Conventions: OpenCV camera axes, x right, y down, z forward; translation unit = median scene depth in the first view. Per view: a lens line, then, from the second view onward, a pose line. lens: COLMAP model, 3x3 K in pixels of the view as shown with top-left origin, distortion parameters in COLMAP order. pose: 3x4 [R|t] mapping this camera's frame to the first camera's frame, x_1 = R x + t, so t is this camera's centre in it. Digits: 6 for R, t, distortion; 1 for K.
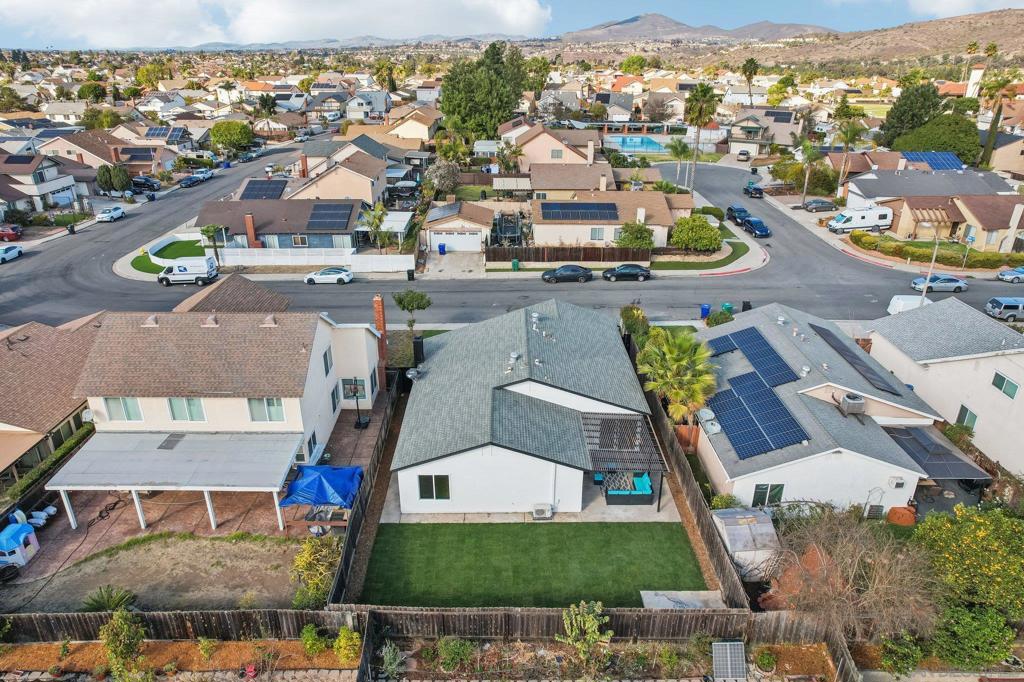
lens RADIAL K [[674.4, 0, 511.6], [0, 674.4, 344.7], [0, 0, 1]] dist [-0.077396, 0.068264]
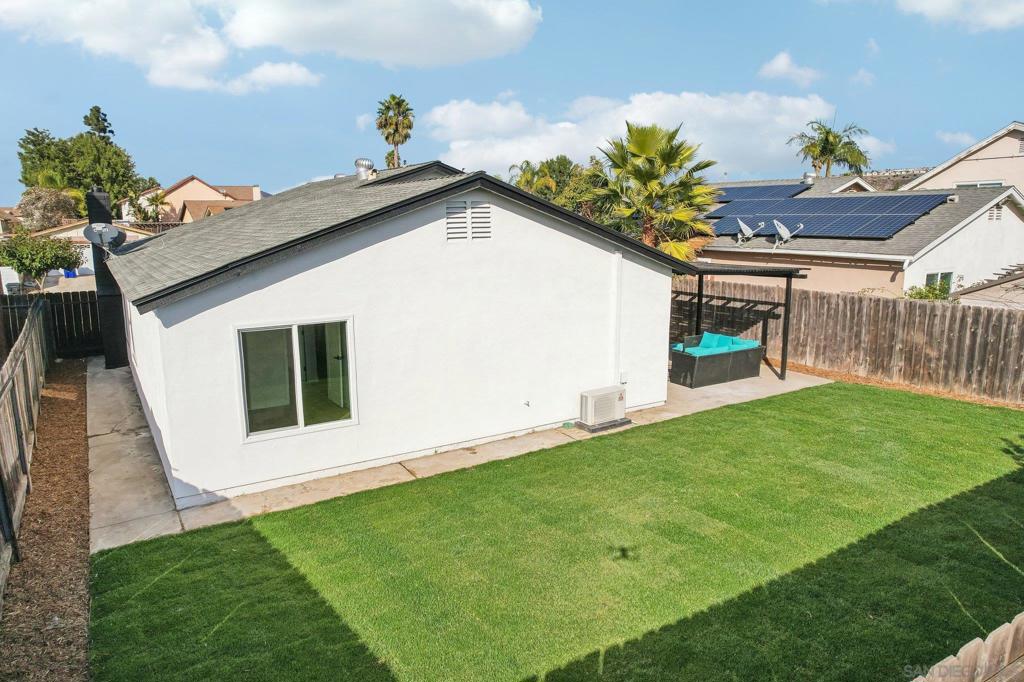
lens RADIAL K [[668.7, 0, 510.3], [0, 668.7, 345.5], [0, 0, 1]] dist [-0.079004, 0.071347]
pose [[0.846864, -0.107676, 0.520795, -0.082380], [0.224919, 0.959912, -0.167276, 0.119352], [-0.481906, 0.258796, 0.837133, 0.319143]]
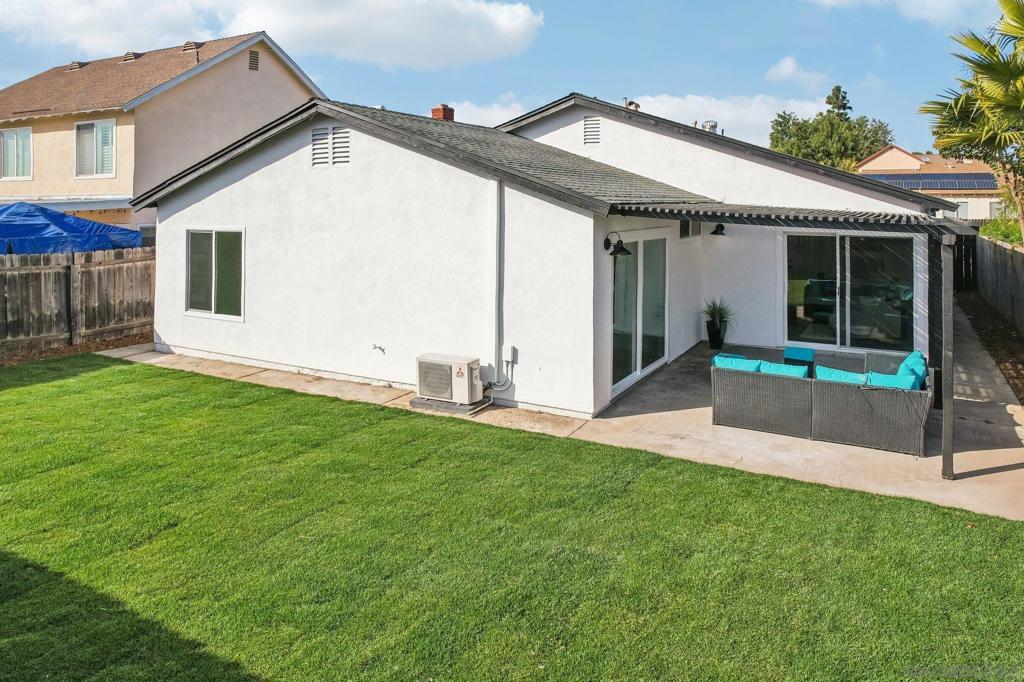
lens RADIAL K [[706.5, 0, 510.3], [0, 706.5, 186.4], [0, 0, 1]] dist [-0.031559, -0.000006]
pose [[0.866716, -0.017338, -0.498501, 0.095869], [-0.198773, 0.904608, -0.377059, 0.125932], [0.457486, 0.425891, 0.780592, 0.337345]]
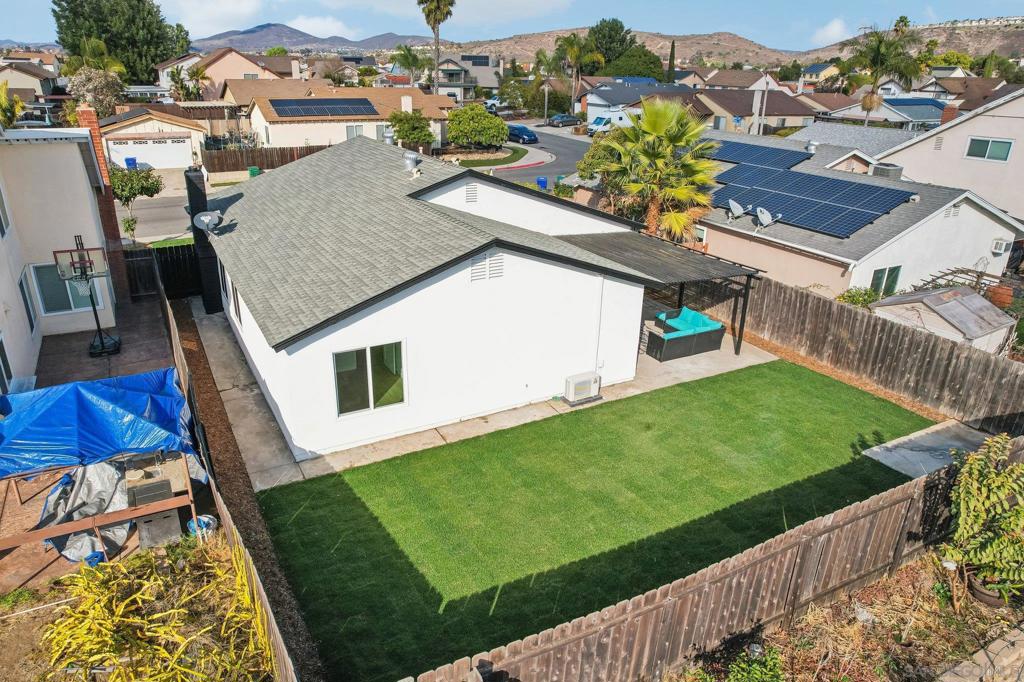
lens RADIAL K [[692.2, 0, 510.9], [0, 692.2, 346.9], [0, 0, 1]] dist [-0.071915, 0.058971]
pose [[0.880192, -0.169201, 0.443434, -0.102509], [0.179374, 0.983592, 0.019261, 0.089292], [-0.439417, 0.062587, 0.896100, 0.248702]]
